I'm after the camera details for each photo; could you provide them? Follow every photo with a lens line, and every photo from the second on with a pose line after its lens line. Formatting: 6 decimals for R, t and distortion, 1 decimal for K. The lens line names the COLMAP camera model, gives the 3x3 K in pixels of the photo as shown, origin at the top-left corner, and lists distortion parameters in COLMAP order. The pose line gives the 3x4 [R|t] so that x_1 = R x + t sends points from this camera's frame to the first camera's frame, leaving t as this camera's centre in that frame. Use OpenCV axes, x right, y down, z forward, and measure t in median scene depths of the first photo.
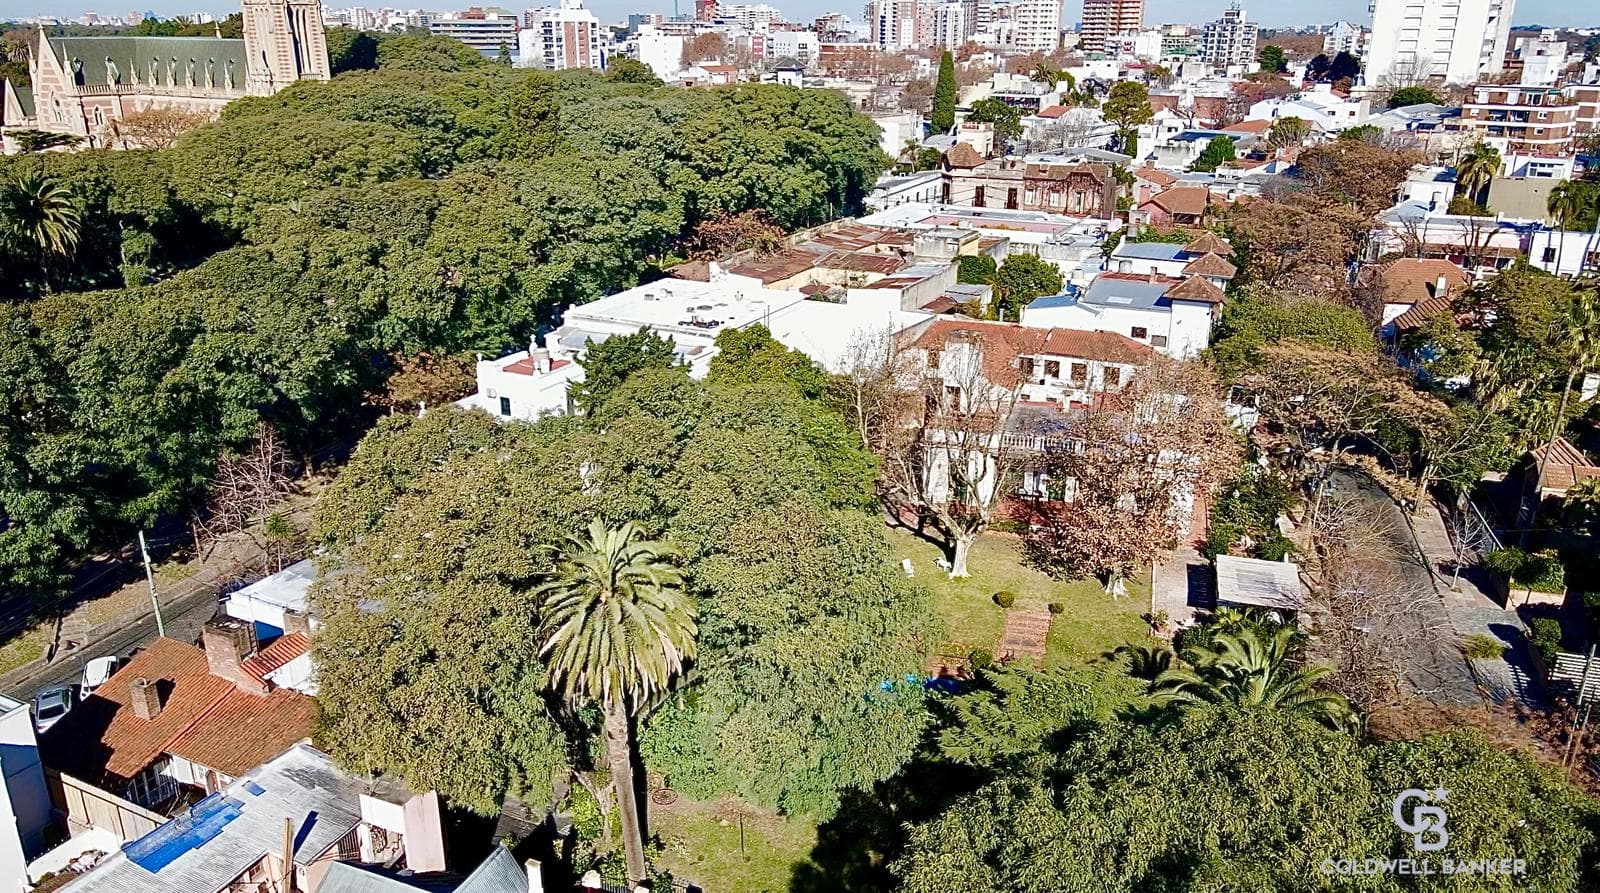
lens RADIAL K [[1138.4, 0, 802.5], [0, 1138.4, 454.6], [0, 0, 1]] dist [0.003377, 0.002537]
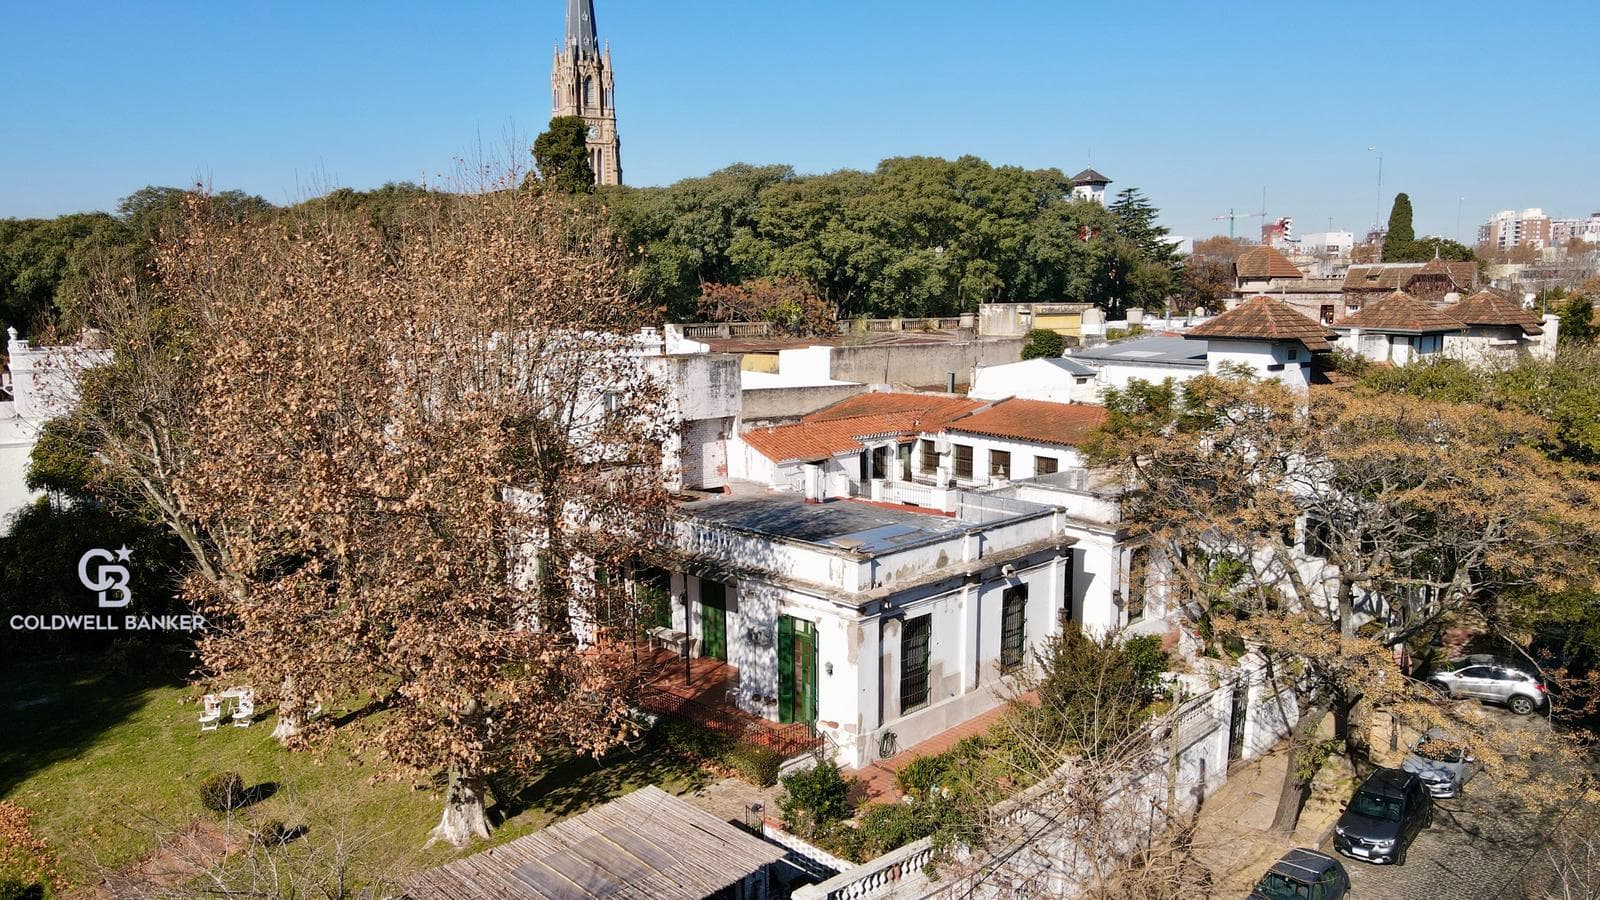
lens RADIAL K [[1178.5, 0, 803.5], [0, 1178.5, 448.5], [0, 0, 1]] dist [-0.001379, 0.013864]
pose [[0.871405, 0.056058, -0.487350, 0.257616], [-0.164189, 0.969482, -0.182061, 0.019755], [0.462271, 0.238667, 0.854016, 0.299402]]
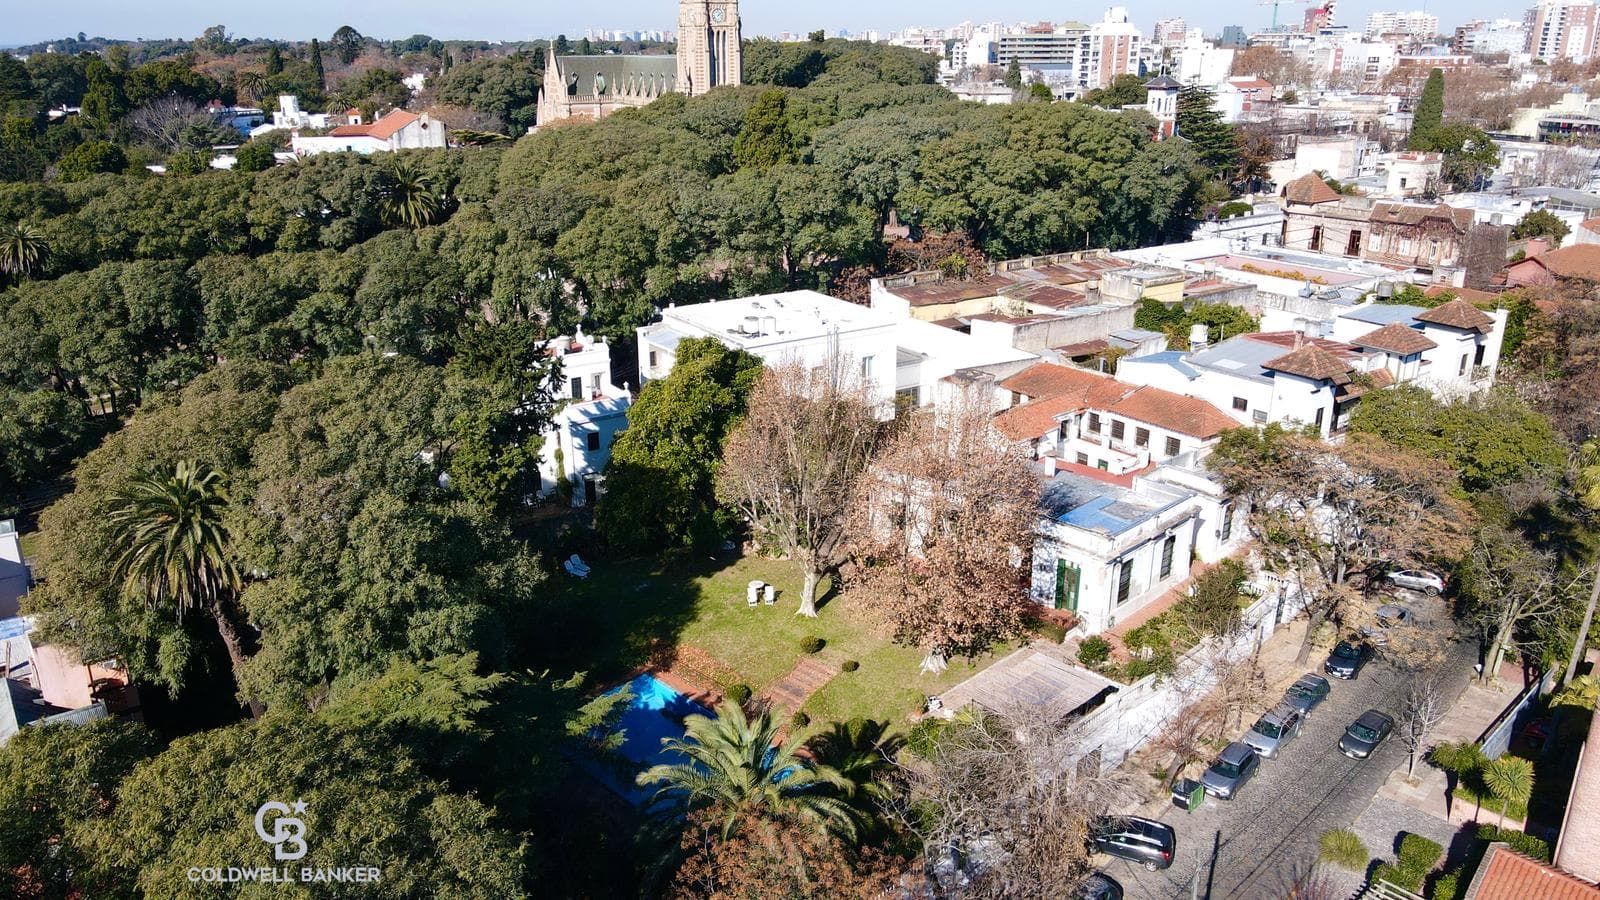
lens RADIAL K [[1178.5, 0, 796.7], [0, 1178.5, 447.5], [0, 0, 1]] dist [-0.001379, 0.013864]
pose [[0.864869, 0.156310, -0.477041, 0.268236], [-0.168548, 0.985541, 0.017353, -0.021978], [0.472856, 0.065396, 0.878710, 0.051386]]
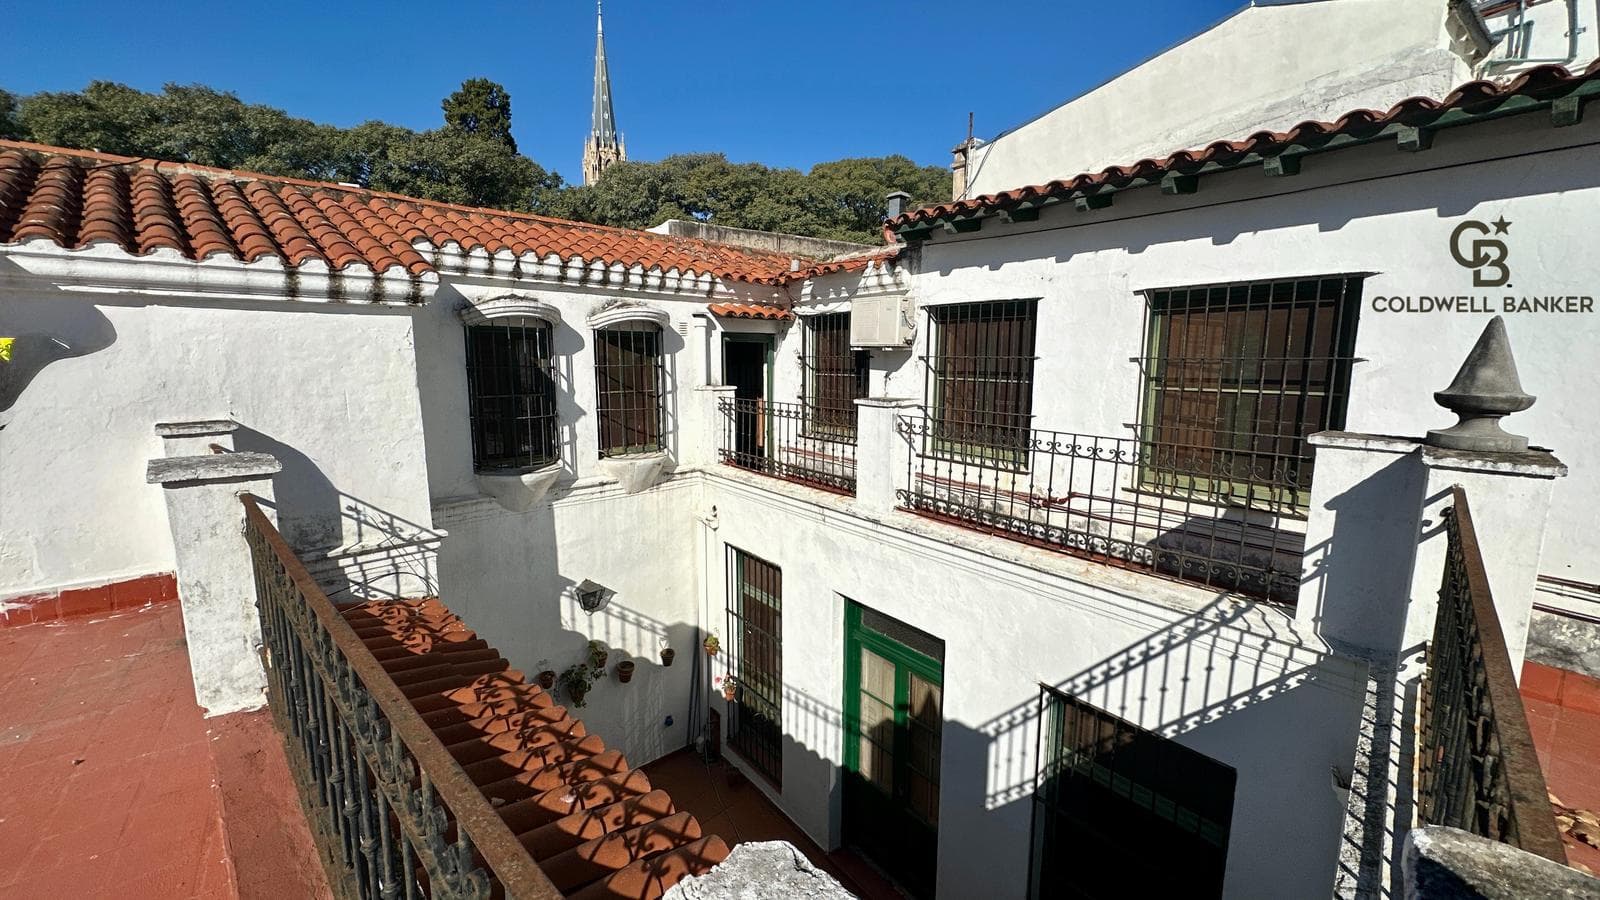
lens RADIAL K [[619.1, 0, 798.6], [0, 619.1, 450.8], [0, 0, 1]] dist [-0.000157, -0.000002]
pose [[0.873420, 0.064322, -0.482700, 0.141743], [-0.165228, 0.971580, -0.169504, -0.033004], [0.458079, 0.227803, 0.859226, 0.573691]]
